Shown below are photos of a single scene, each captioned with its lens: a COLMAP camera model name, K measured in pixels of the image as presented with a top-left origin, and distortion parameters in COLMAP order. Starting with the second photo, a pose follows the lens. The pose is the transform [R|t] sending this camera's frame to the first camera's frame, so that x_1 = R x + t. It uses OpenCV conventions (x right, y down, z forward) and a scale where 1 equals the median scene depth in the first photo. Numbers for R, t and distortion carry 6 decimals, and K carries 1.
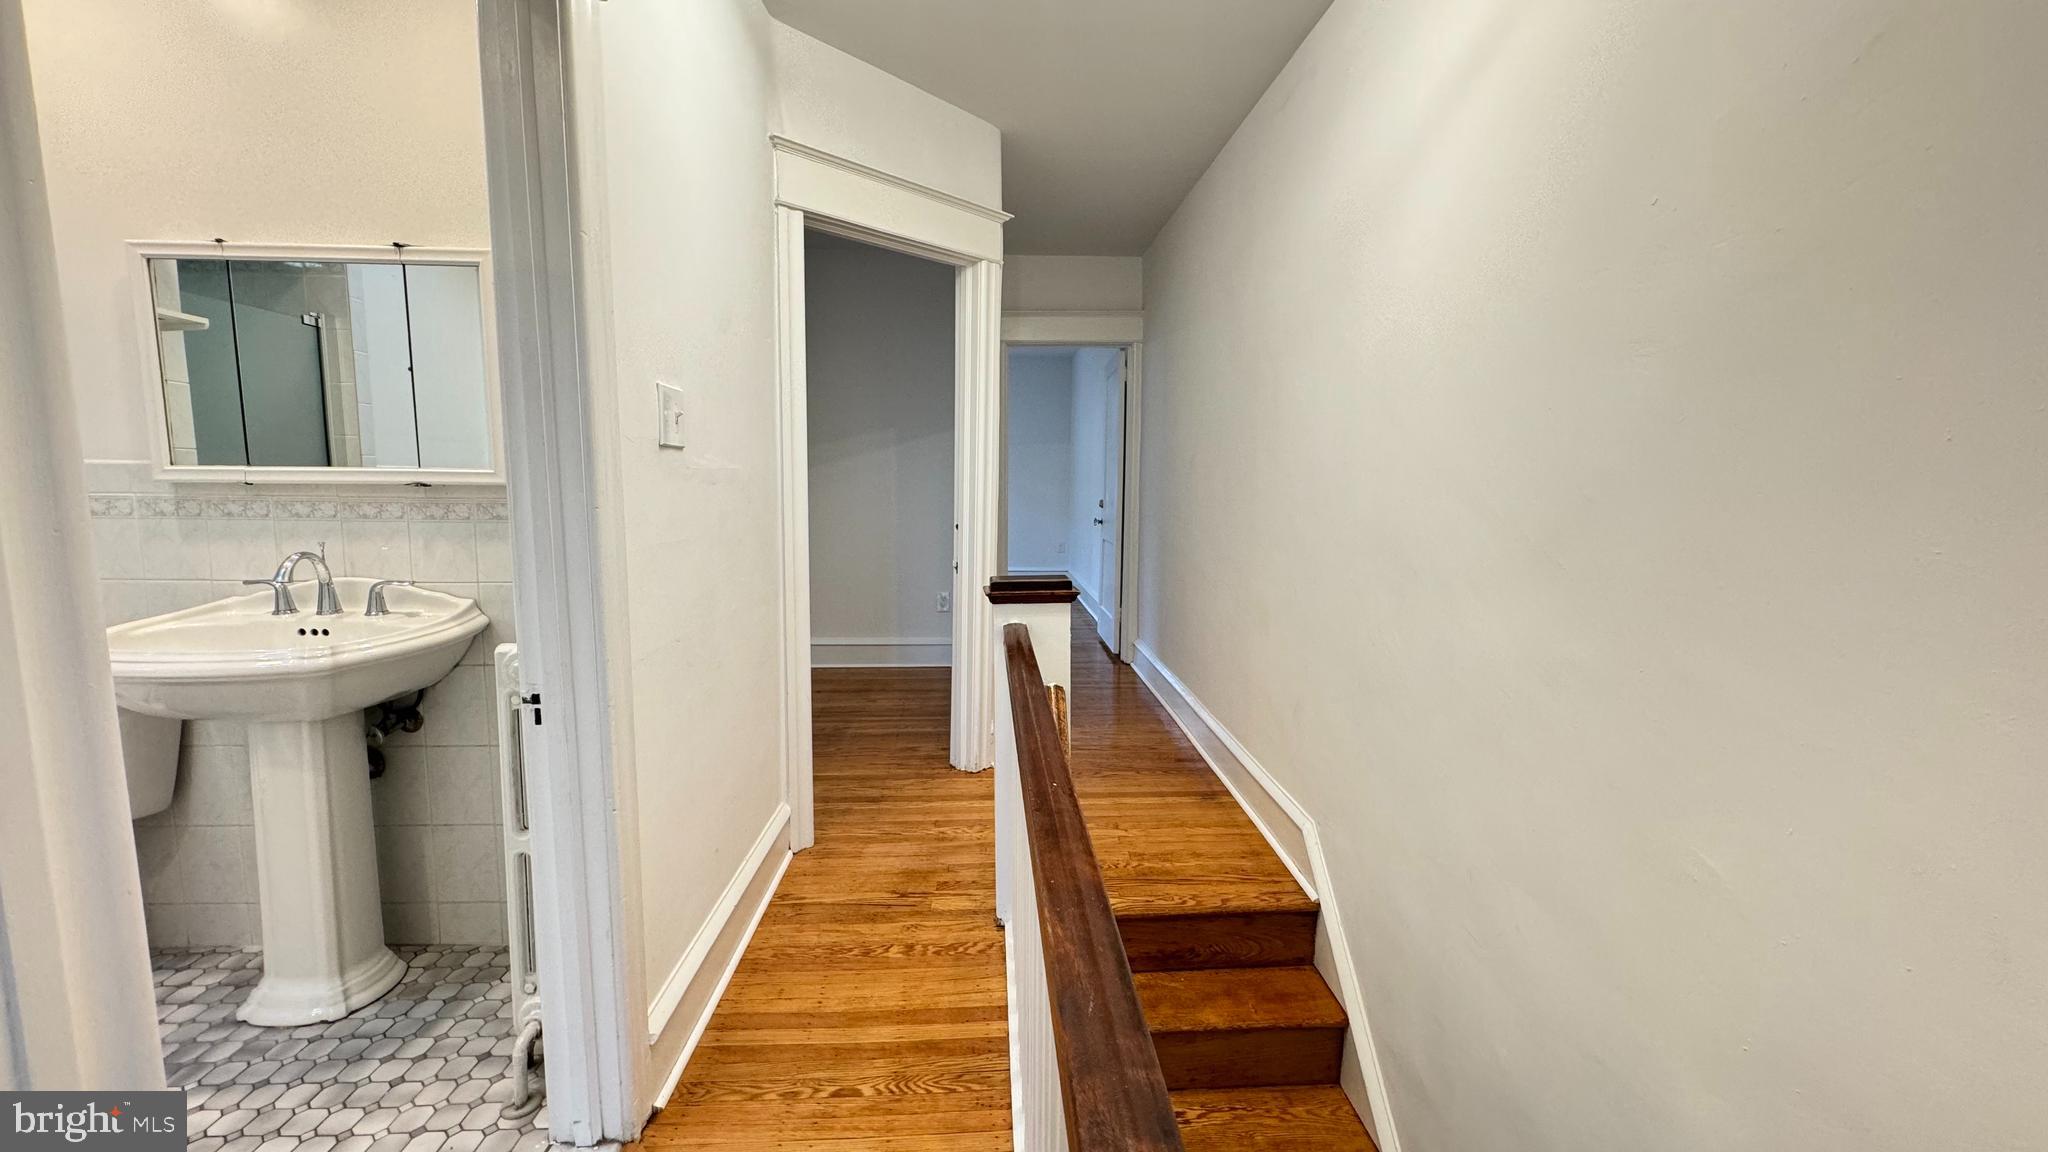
lens RADIAL K [[814.1, 0, 1023.9], [0, 814.1, 574.1], [0, 0, 1]] dist [-0.001292, 0.000371]
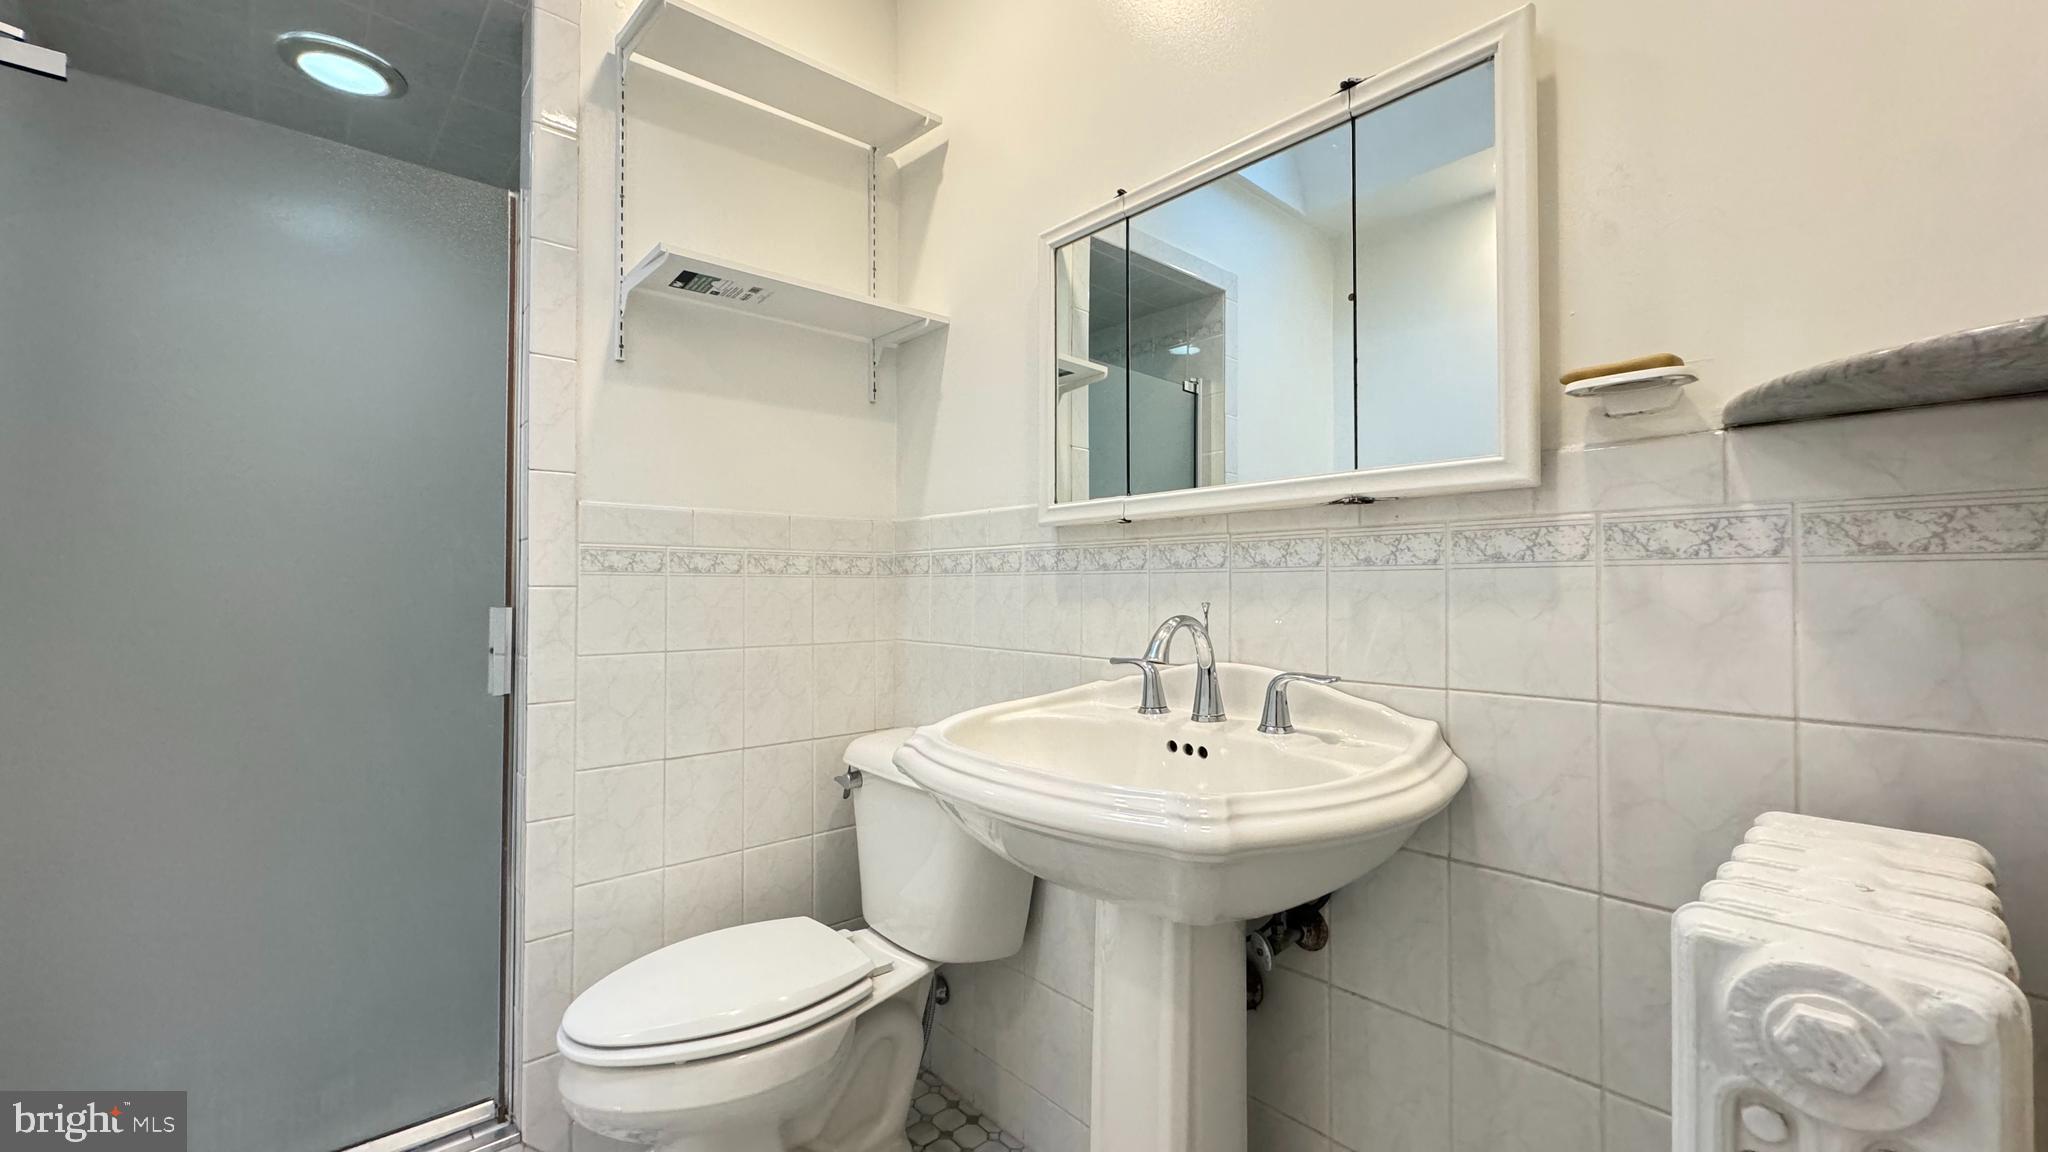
lens RADIAL K [[814.1, 0, 1023.9], [0, 814.1, 574.1], [0, 0, 1]] dist [-0.001292, 0.000371]
pose [[0.631677, -0.025728, -0.774805, -0.465587], [-0.085710, 0.991004, -0.102784, 0.014500], [0.770479, 0.131335, 0.623790, 0.499108]]
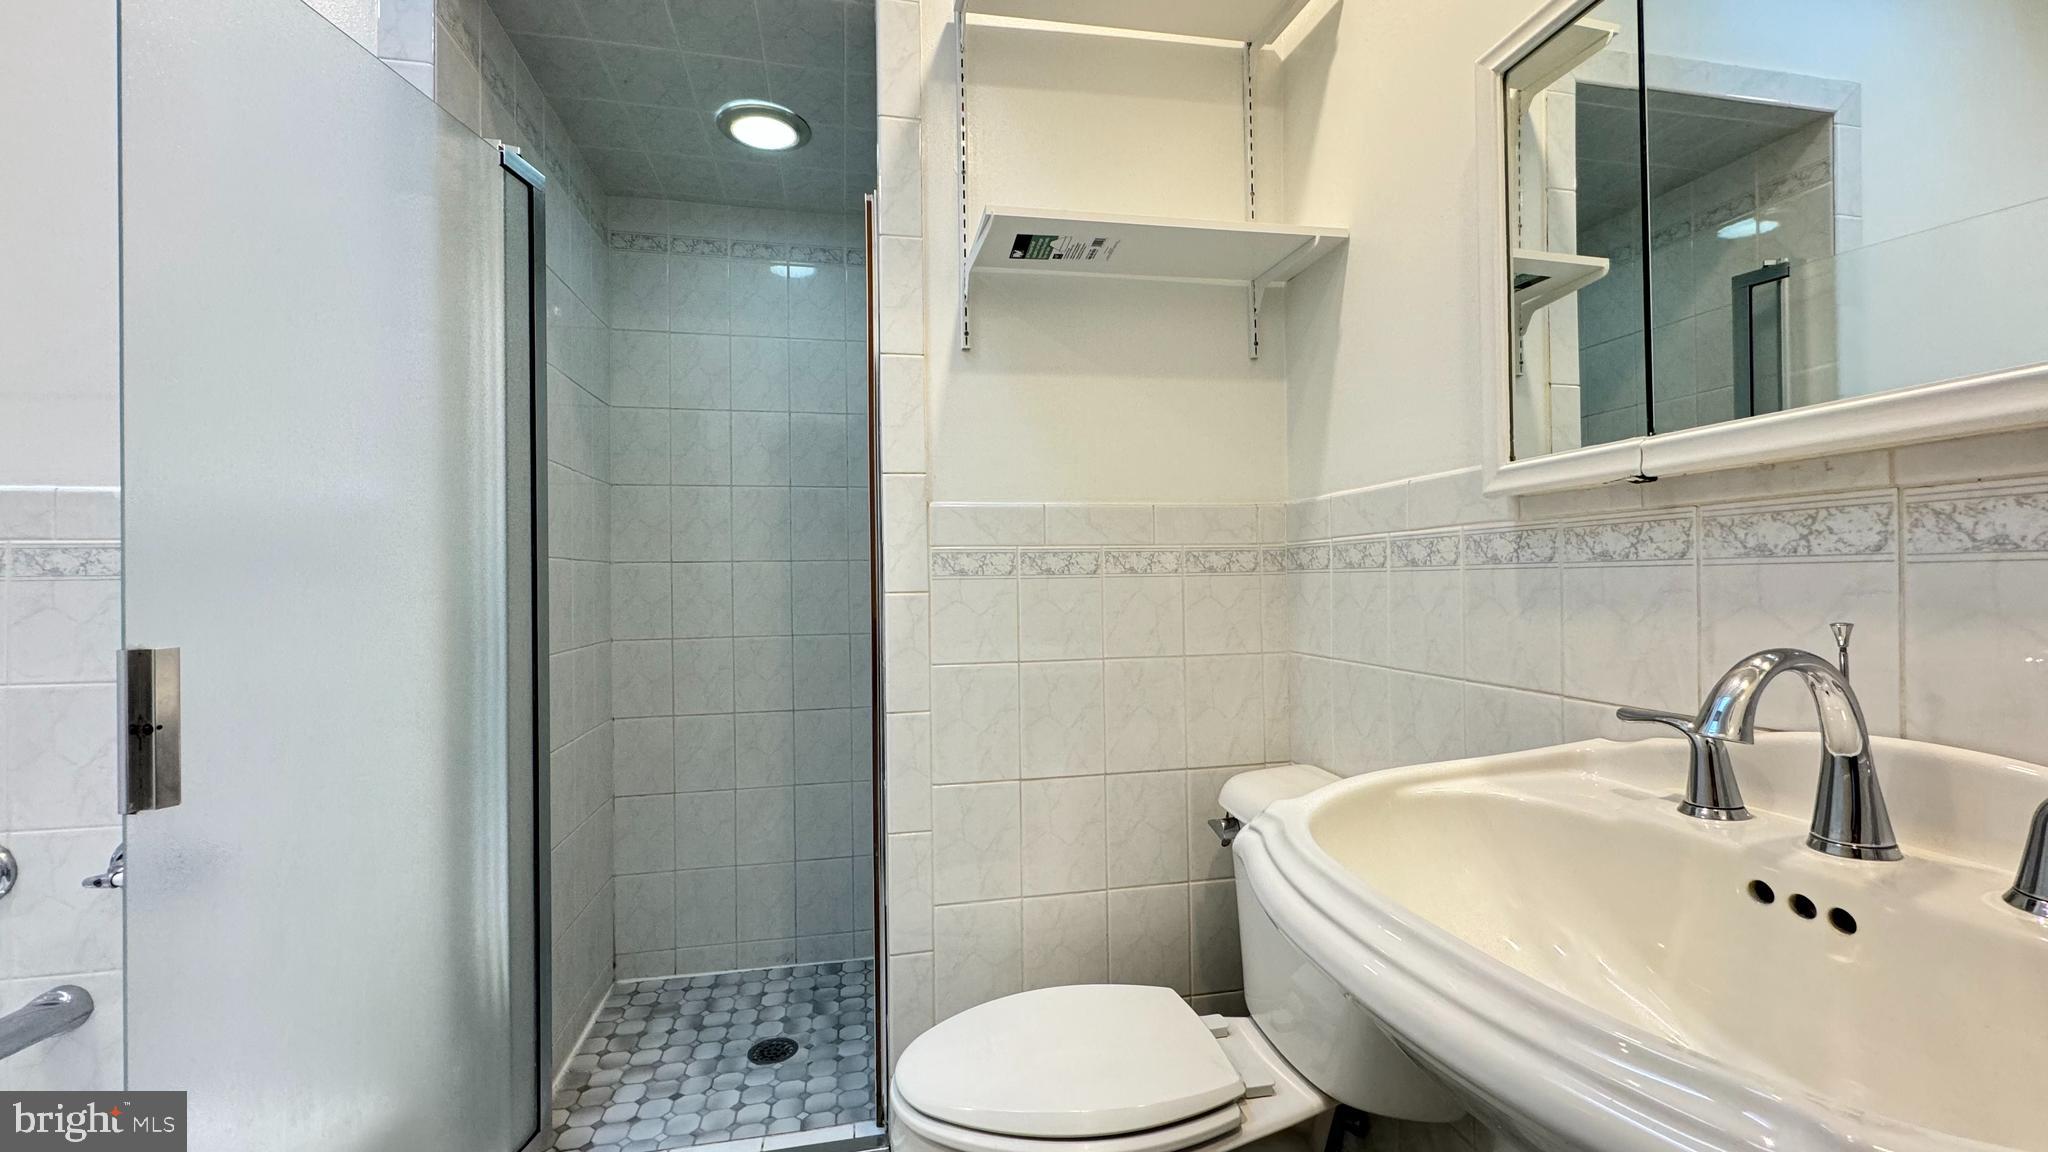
lens RADIAL K [[814.1, 0, 1023.9], [0, 814.1, 574.1], [0, 0, 1]] dist [-0.001292, 0.000371]
pose [[0.152254, -0.023045, -0.988073, -0.589828], [-0.102503, 0.993969, -0.038978, -0.012958], [0.983012, 0.107214, 0.148973, 0.627737]]
